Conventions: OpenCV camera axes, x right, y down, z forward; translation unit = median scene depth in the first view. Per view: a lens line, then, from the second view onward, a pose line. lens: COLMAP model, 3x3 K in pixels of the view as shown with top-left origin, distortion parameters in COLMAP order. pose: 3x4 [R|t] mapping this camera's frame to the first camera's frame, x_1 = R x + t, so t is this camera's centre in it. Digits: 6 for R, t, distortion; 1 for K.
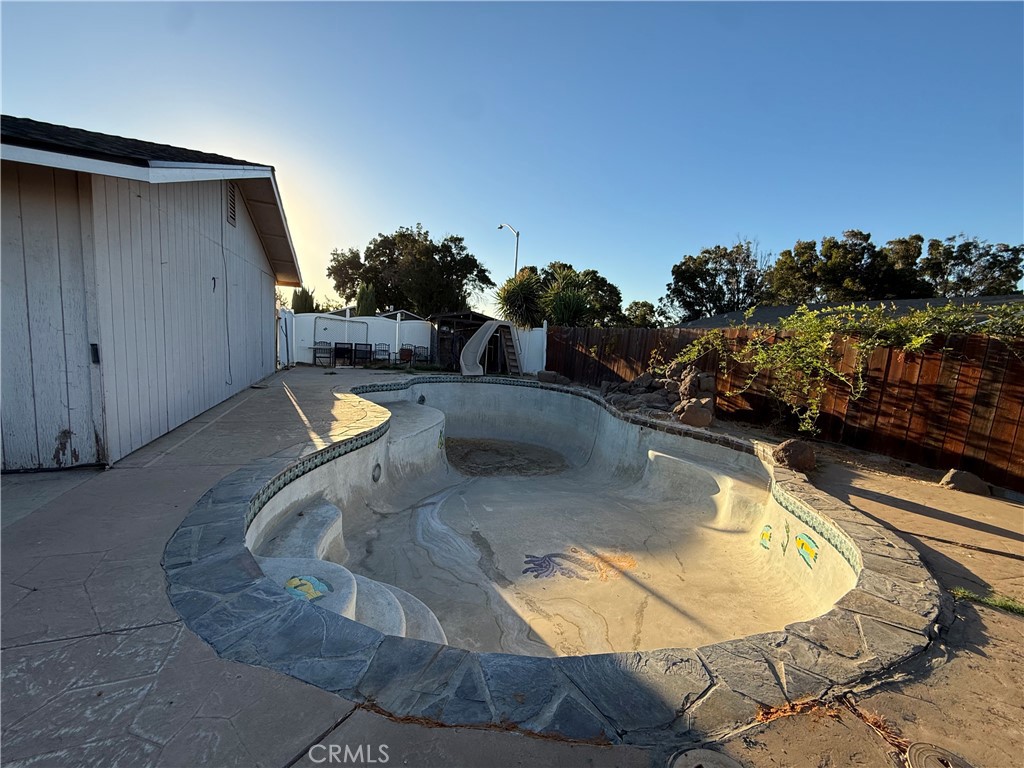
lens RADIAL K [[408.4, 0, 509.8], [0, 408.4, 382.8], [0, 0, 1]] dist [-0.000652, 0.000013]
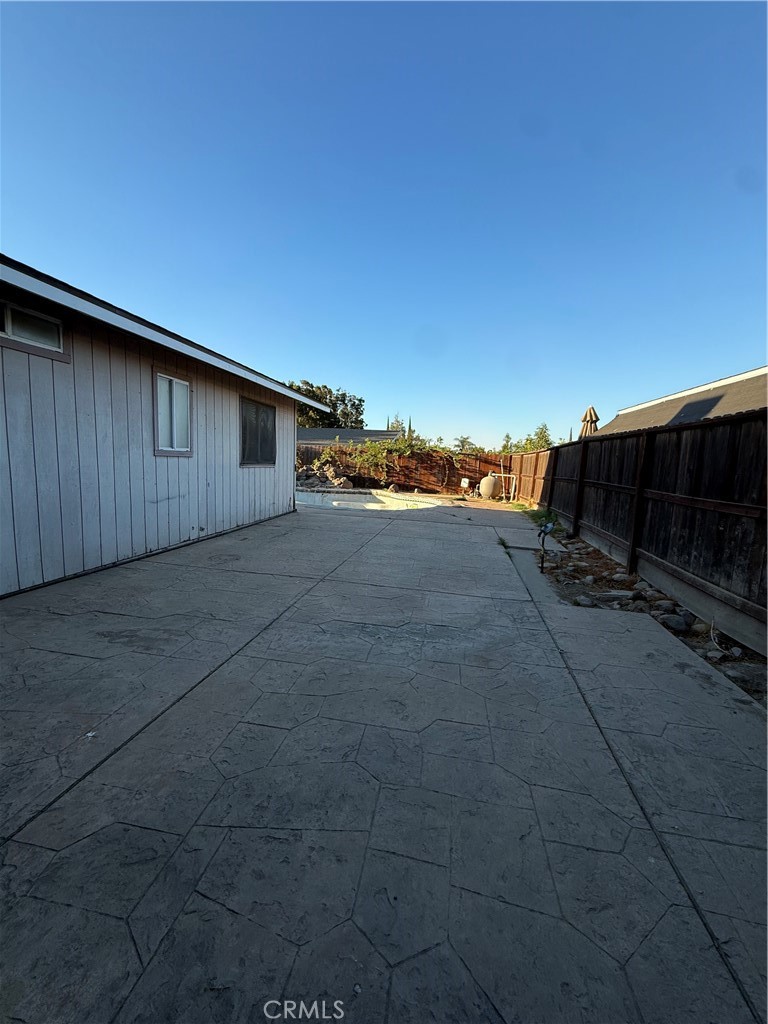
lens RADIAL K [[408.4, 0, 382.8], [0, 408.4, 511.4], [0, 0, 1]] dist [-0.000652, 0.000013]
pose [[0.517163, -0.144544, 0.843593, -1.192853], [0.086315, 0.989419, 0.116615, -0.020313], [-0.851523, 0.012505, 0.524168, -0.356156]]
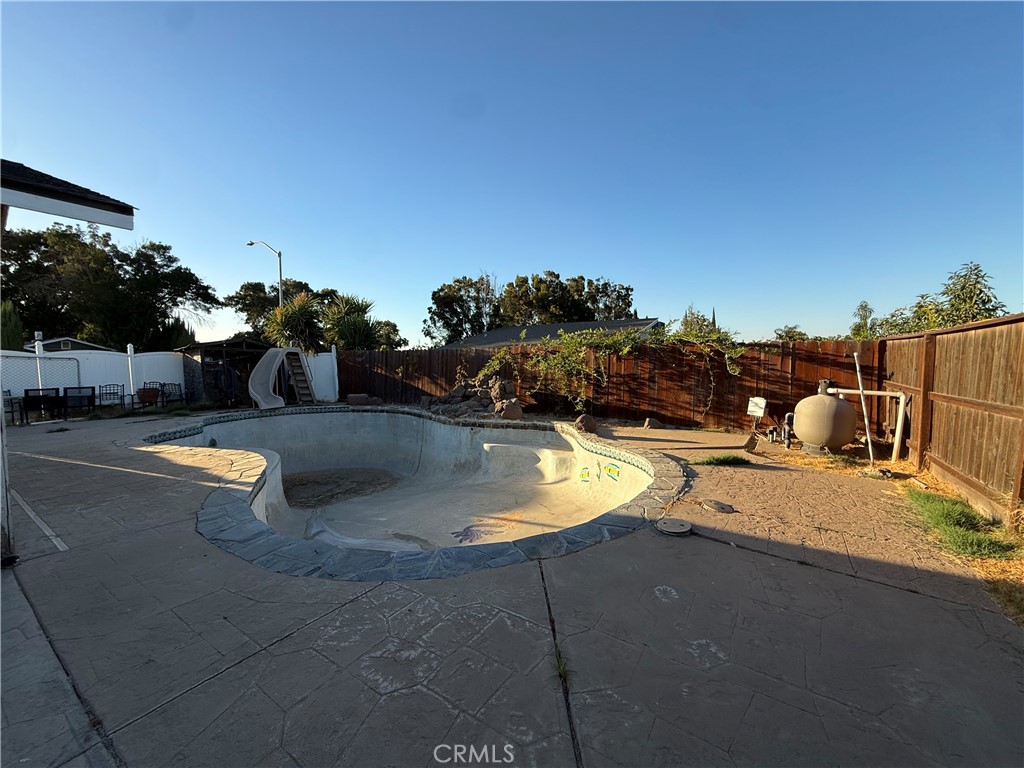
lens RADIAL K [[408.4, 0, 510.3], [0, 408.4, 383.4], [0, 0, 1]] dist [-0.000652, 0.000013]
pose [[0.813675, -0.097607, 0.573067, -0.253356], [0.122007, 0.992520, -0.004183, -0.006410], [-0.568373, 0.073322, 0.819498, -0.092495]]
